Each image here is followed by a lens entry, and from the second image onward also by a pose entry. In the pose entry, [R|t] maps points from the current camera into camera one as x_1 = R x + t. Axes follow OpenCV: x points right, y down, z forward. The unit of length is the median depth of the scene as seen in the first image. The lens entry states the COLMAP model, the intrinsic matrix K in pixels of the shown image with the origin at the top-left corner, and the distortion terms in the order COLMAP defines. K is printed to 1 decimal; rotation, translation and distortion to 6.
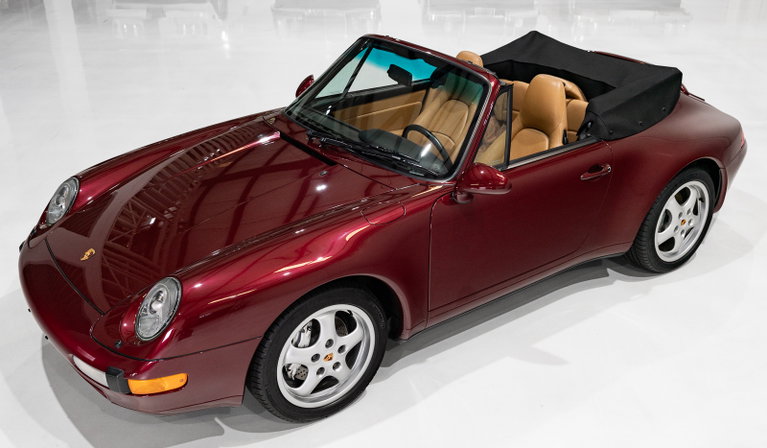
lens RADIAL K [[800.0, 0, 389.9], [0, 800.0, 218.8], [0, 0, 1]] dist [0.003353, 0.000000]
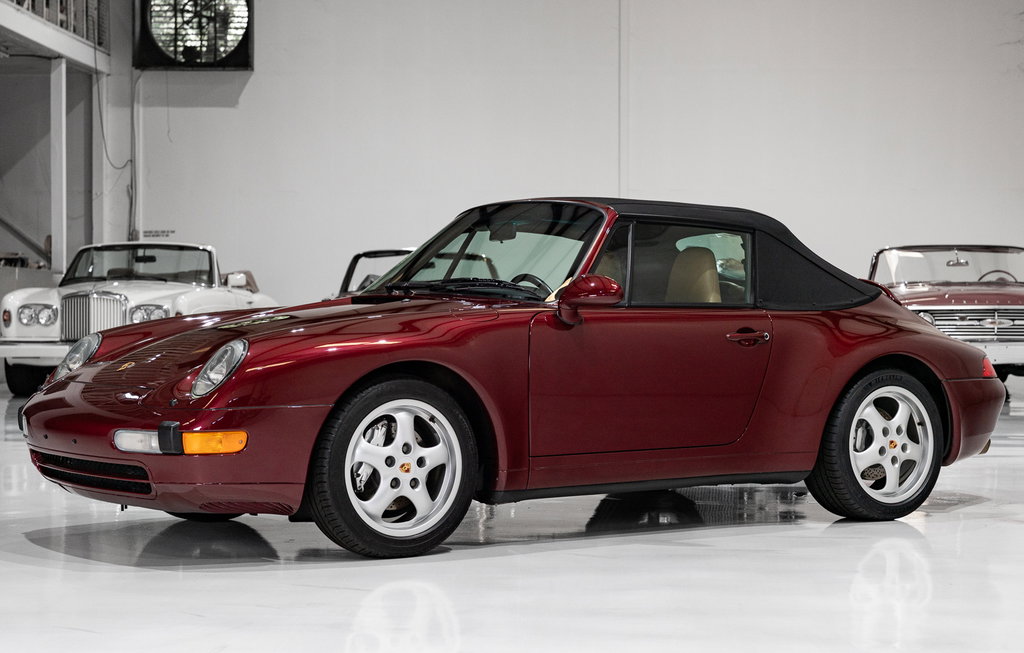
lens RADIAL K [[1980.8, 0, 509.6], [0, 1980.8, 318.0], [0, 0, 1]] dist [0.083876, 0.000000]
pose [[0.999724, -0.000198, -0.023507, 0.075643], [-0.009801, 0.905387, -0.424474, 0.848307], [0.021367, 0.424587, 0.905135, -0.878110]]
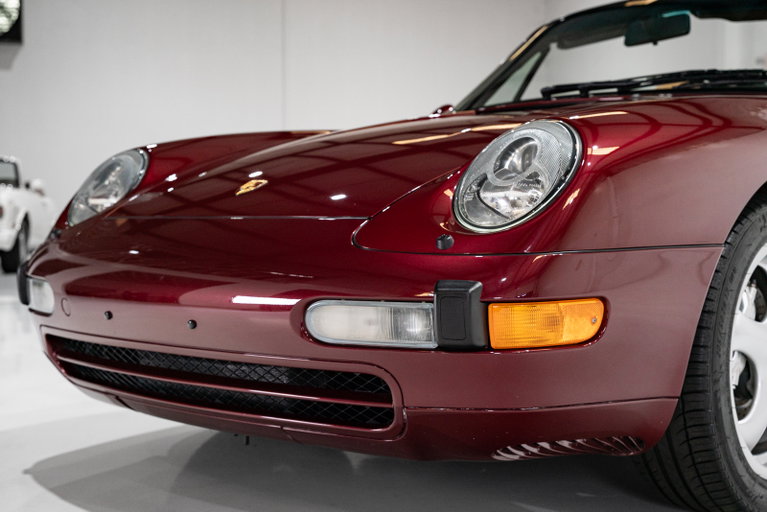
lens RADIAL K [[1111.2, 0, 381.1], [0, 1111.2, 258.0], [0, 0, 1]] dist [0.001820, 0.000000]
pose [[0.980137, -0.010334, 0.198053, -0.412076], [0.089480, 0.914260, -0.395122, 0.334237], [-0.176989, 0.404996, 0.897025, 0.395008]]
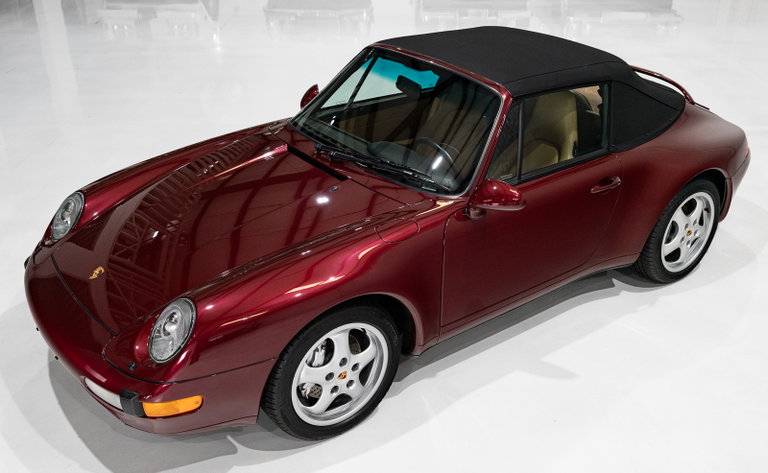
lens RADIAL K [[791.3, 0, 392.3], [0, 791.3, 240.9], [0, 0, 1]] dist [-0.001335, 0.000000]
pose [[0.999816, -0.003782, 0.018798, -0.030374], [0.003173, 0.999473, 0.032303, -0.023964], [-0.018910, -0.032238, 0.999301, 0.020645]]
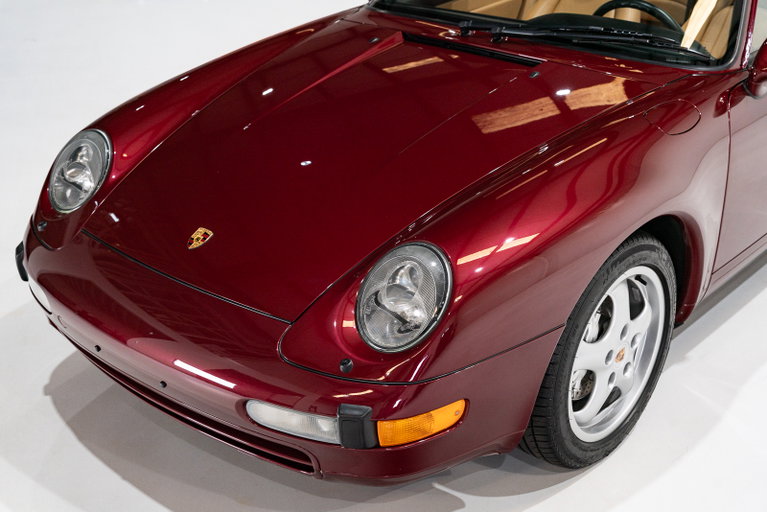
lens RADIAL K [[1111.2, 0, 383.5], [0, 1111.2, 262.6], [0, 0, 1]] dist [0.001820, 0.000000]
pose [[0.976232, -0.115501, 0.183387, -0.378579], [0.113525, 0.993307, 0.021272, 0.057705], [-0.184617, 0.000052, 0.982811, 0.172111]]
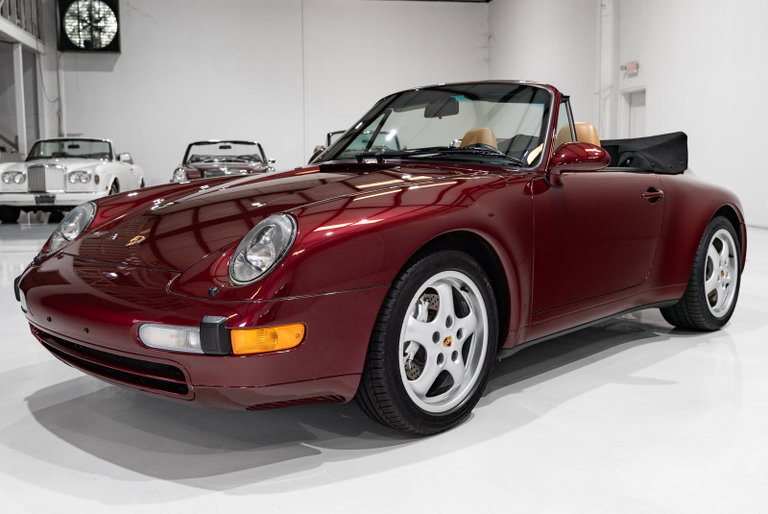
lens RADIAL K [[782.5, 0, 378.3], [0, 782.5, 241.2], [0, 0, 1]] dist [0.009756, 0.000000]
pose [[0.983425, -0.027239, 0.179257, -0.265492], [0.087353, 0.937527, -0.336768, 0.315561], [-0.158885, 0.346845, 0.924367, 0.225523]]
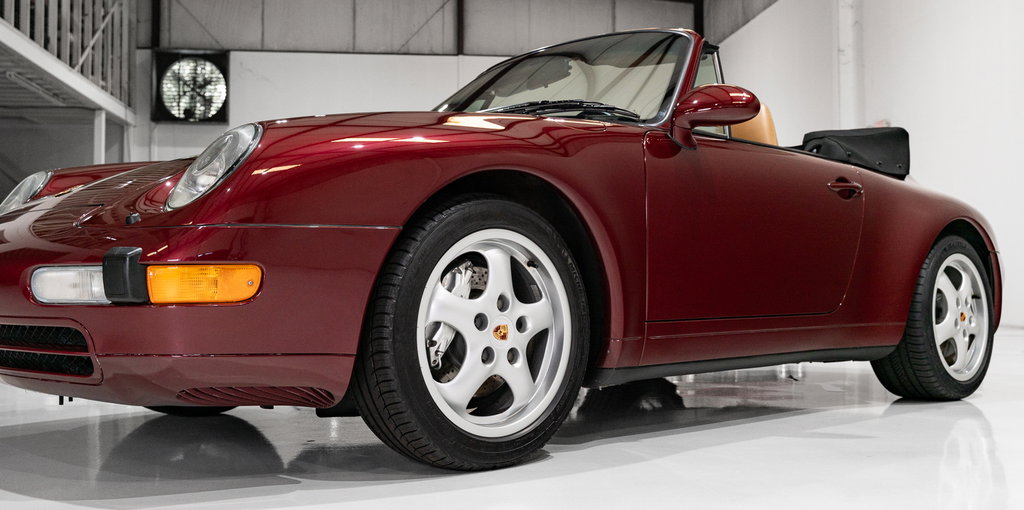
lens RADIAL K [[1022.3, 0, 505.3], [0, 1022.3, 249.0], [0, 0, 1]] dist [0.007364, 0.000000]
pose [[0.993137, 0.001311, 0.116949, -0.145721], [0.053670, 0.883329, -0.465671, 0.420879], [-0.103915, 0.468752, 0.877196, 0.327564]]
